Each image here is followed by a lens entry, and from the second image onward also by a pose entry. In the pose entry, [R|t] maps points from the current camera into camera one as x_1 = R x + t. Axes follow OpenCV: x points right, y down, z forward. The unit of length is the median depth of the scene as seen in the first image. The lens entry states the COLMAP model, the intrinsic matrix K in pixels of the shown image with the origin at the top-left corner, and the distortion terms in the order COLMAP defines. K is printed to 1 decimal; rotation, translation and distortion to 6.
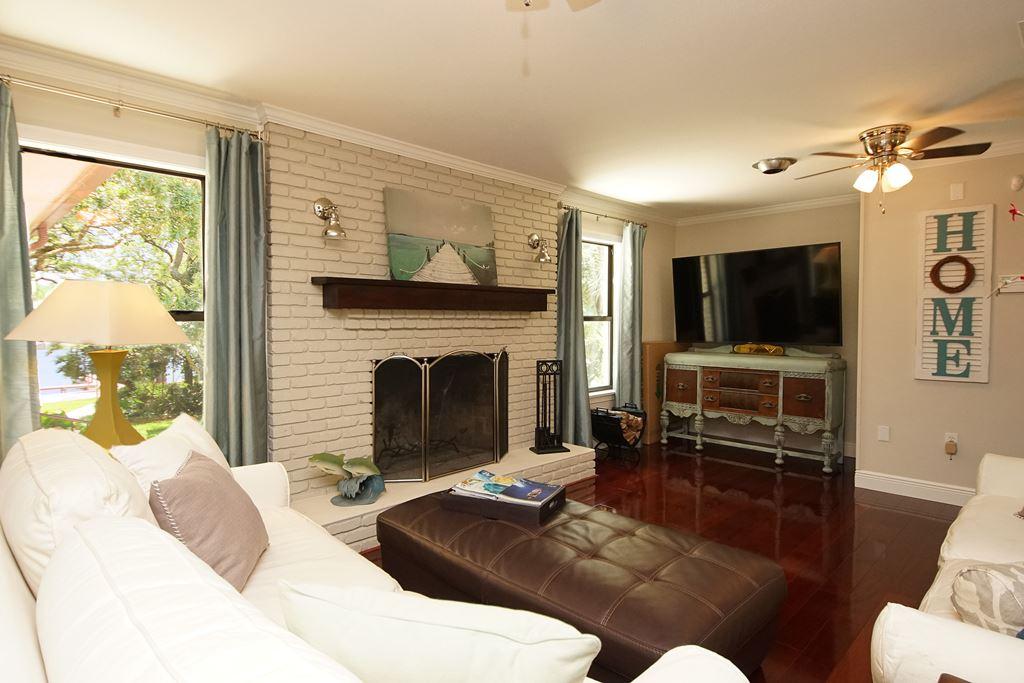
lens RADIAL K [[547.7, 0, 511.7], [0, 547.7, 344.5], [0, 0, 1]] dist [0.004360, -0.004962]
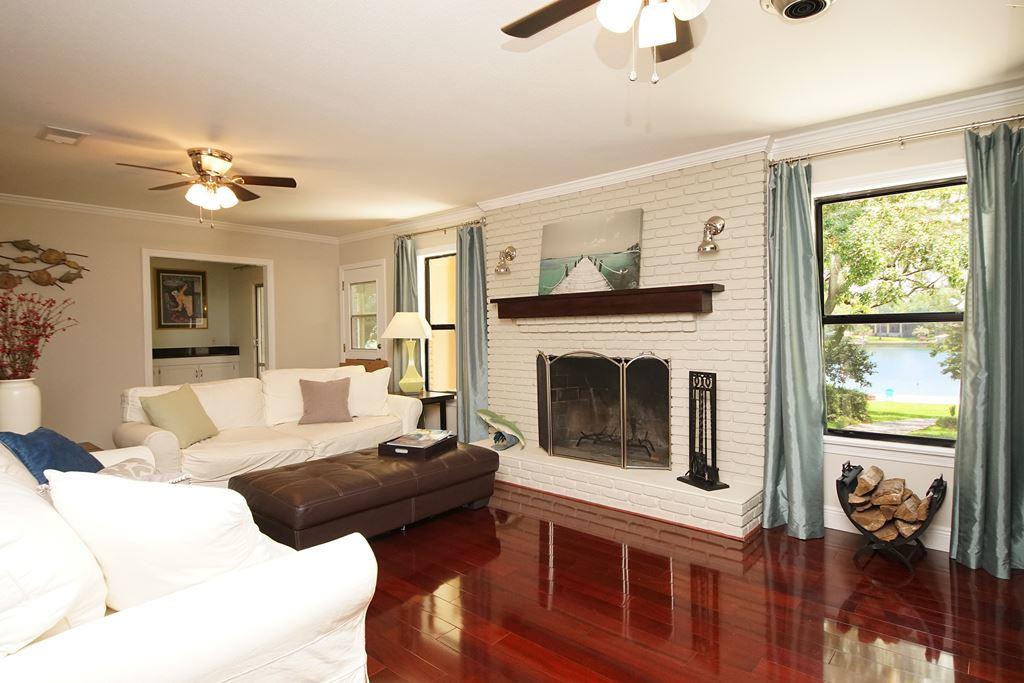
lens RADIAL K [[547.7, 0, 509.2], [0, 547.7, 333.9], [0, 0, 1]] dist [0.004360, -0.004962]
pose [[0.043343, 0.021016, -0.998839, 0.981892], [-0.024634, 0.999497, 0.019961, -0.043084], [0.998757, 0.023741, 0.043838, 0.770996]]
